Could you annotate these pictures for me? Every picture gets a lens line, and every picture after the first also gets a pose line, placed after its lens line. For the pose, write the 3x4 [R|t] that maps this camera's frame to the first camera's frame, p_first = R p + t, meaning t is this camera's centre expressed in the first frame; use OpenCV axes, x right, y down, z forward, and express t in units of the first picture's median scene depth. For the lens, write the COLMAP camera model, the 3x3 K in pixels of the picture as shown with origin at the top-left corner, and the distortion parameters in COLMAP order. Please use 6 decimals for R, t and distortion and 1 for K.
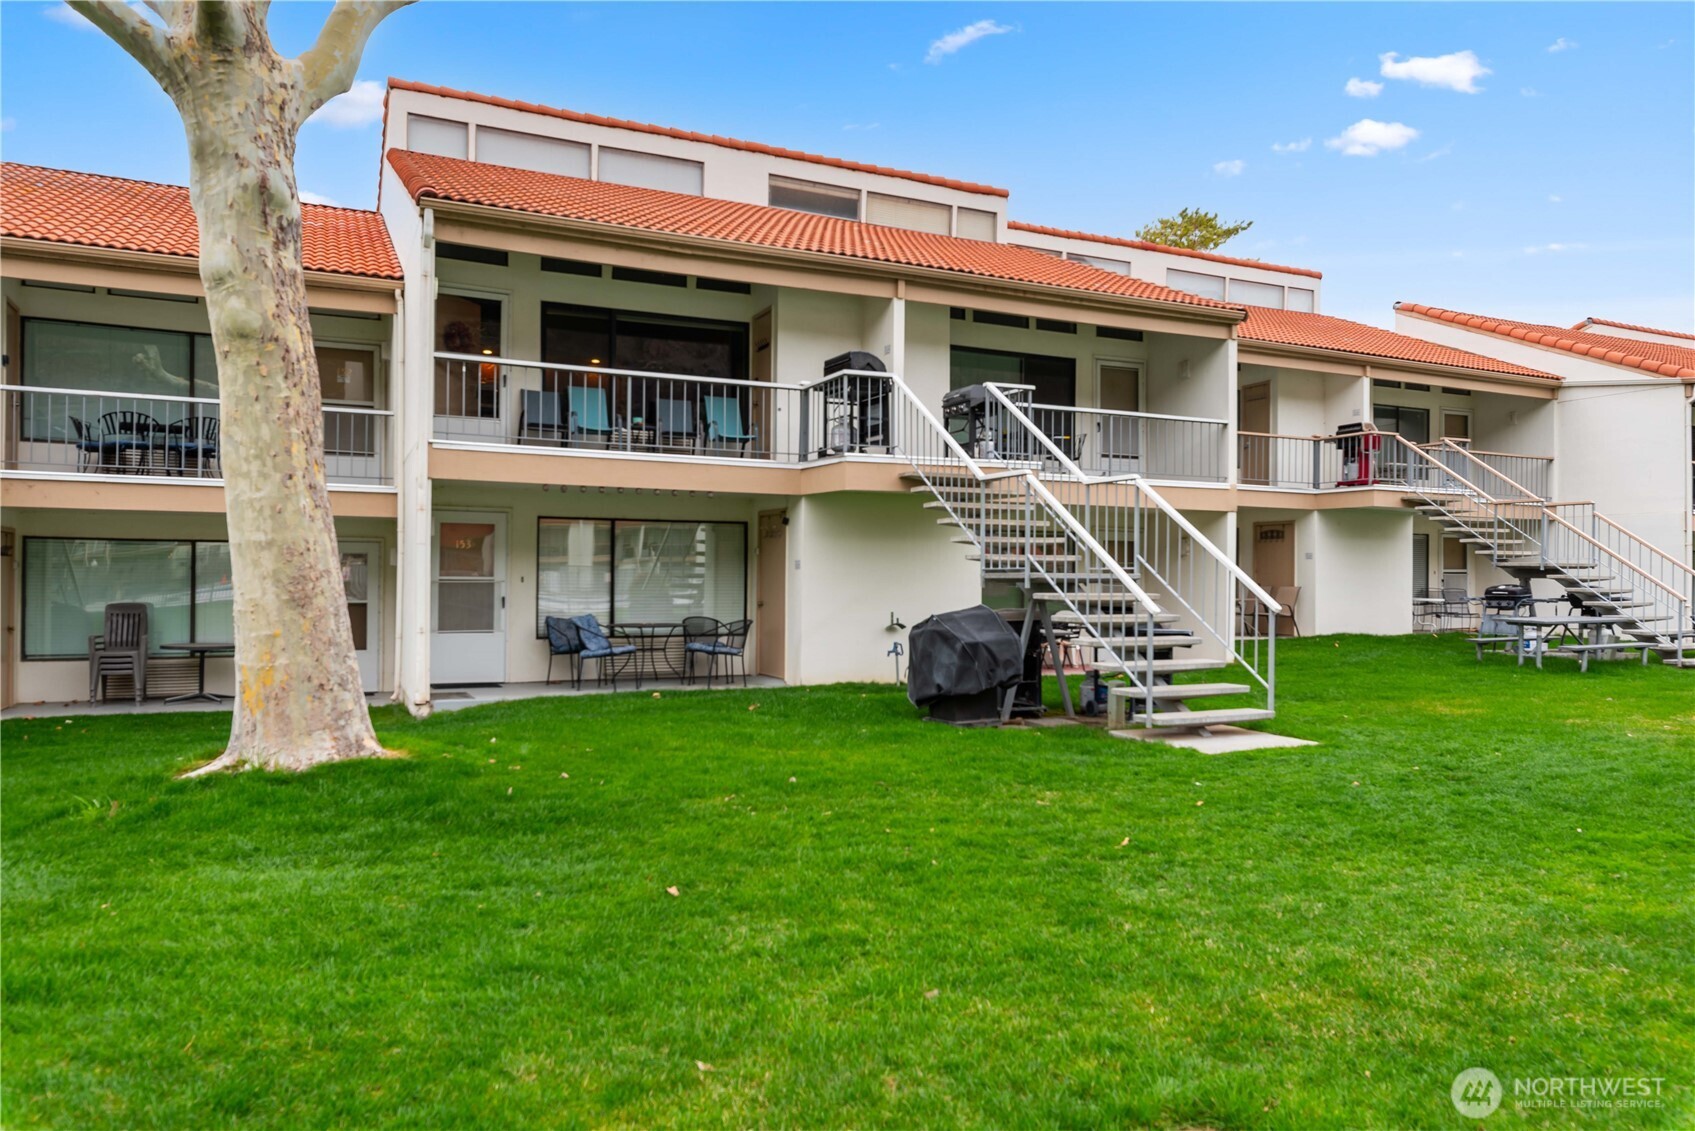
lens RADIAL K [[1187.4, 0, 847.1], [0, 1187.4, 568.0], [0, 0, 1]] dist [-0.002193, 0.005389]
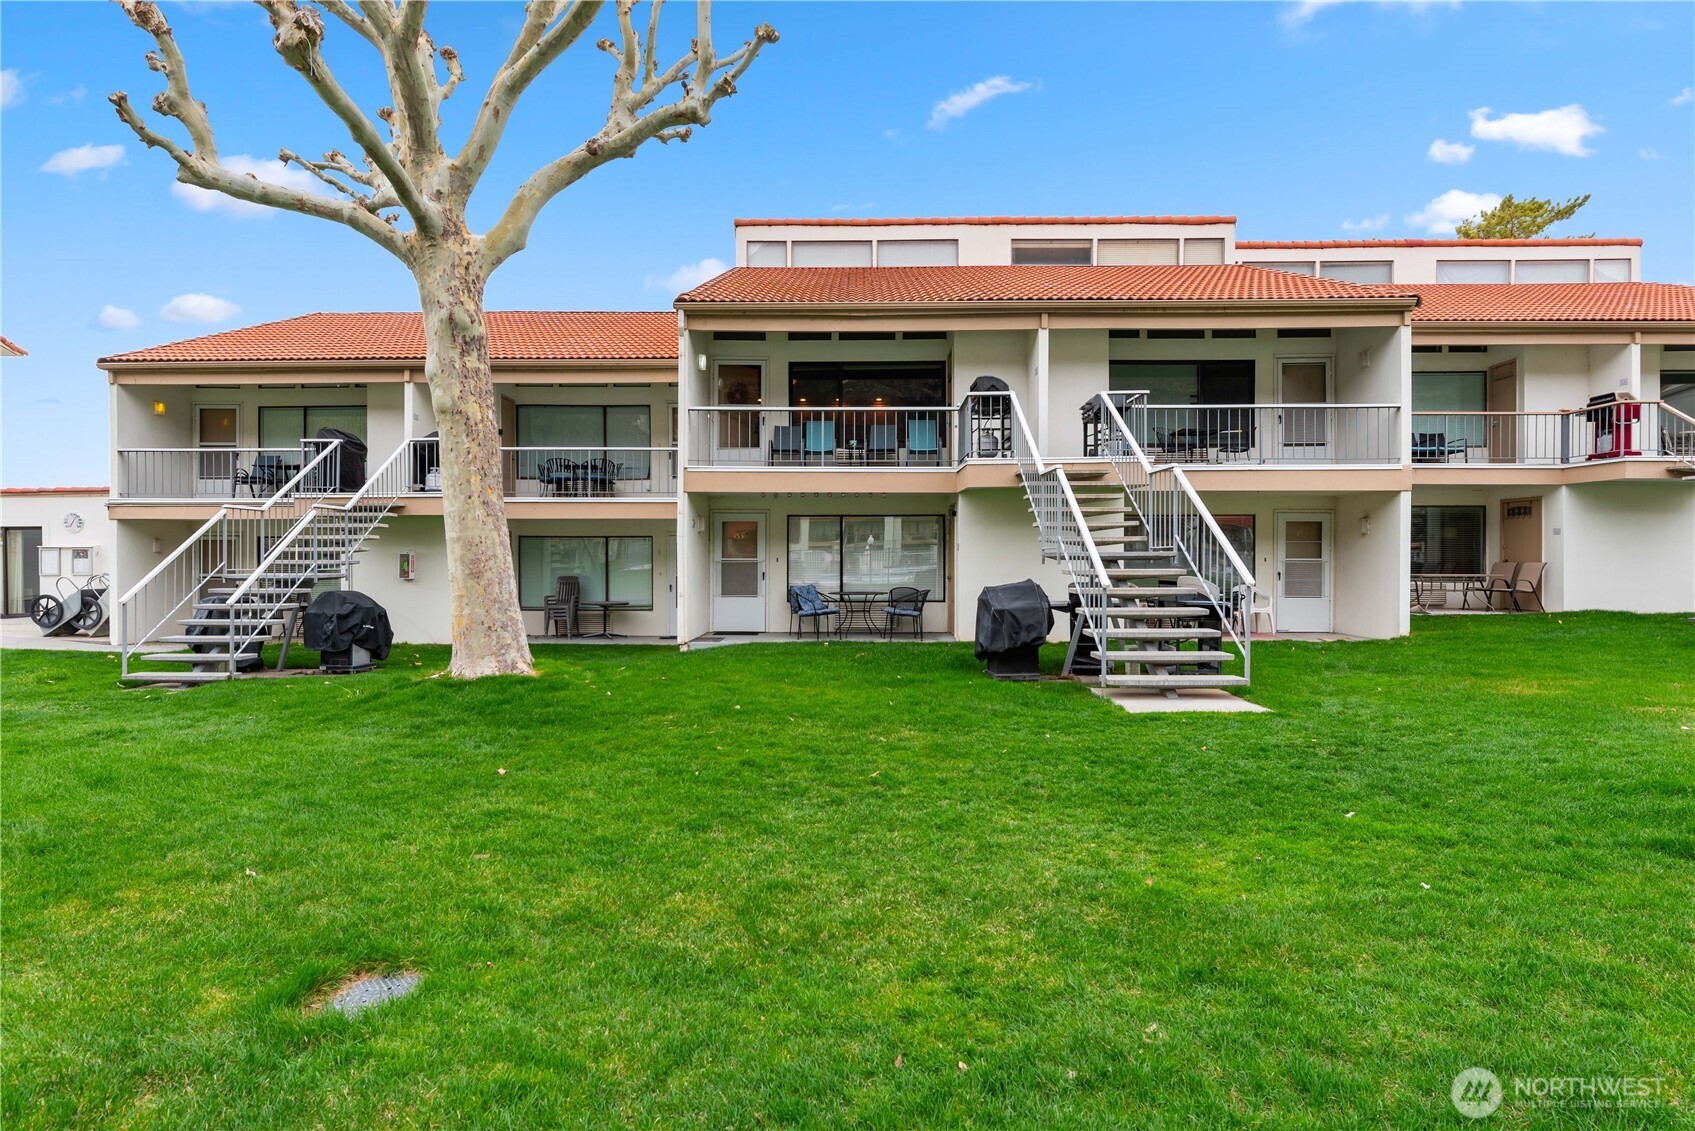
lens RADIAL K [[896.9, 0, 847.9], [0, 896.9, 562.4], [0, 0, 1]] dist [0.002760, -0.002061]
pose [[0.887783, -0.004917, -0.460235, 0.291740], [0.010766, 0.999891, 0.010086, 0.002581], [0.460136, -0.013909, 0.887740, 0.083171]]
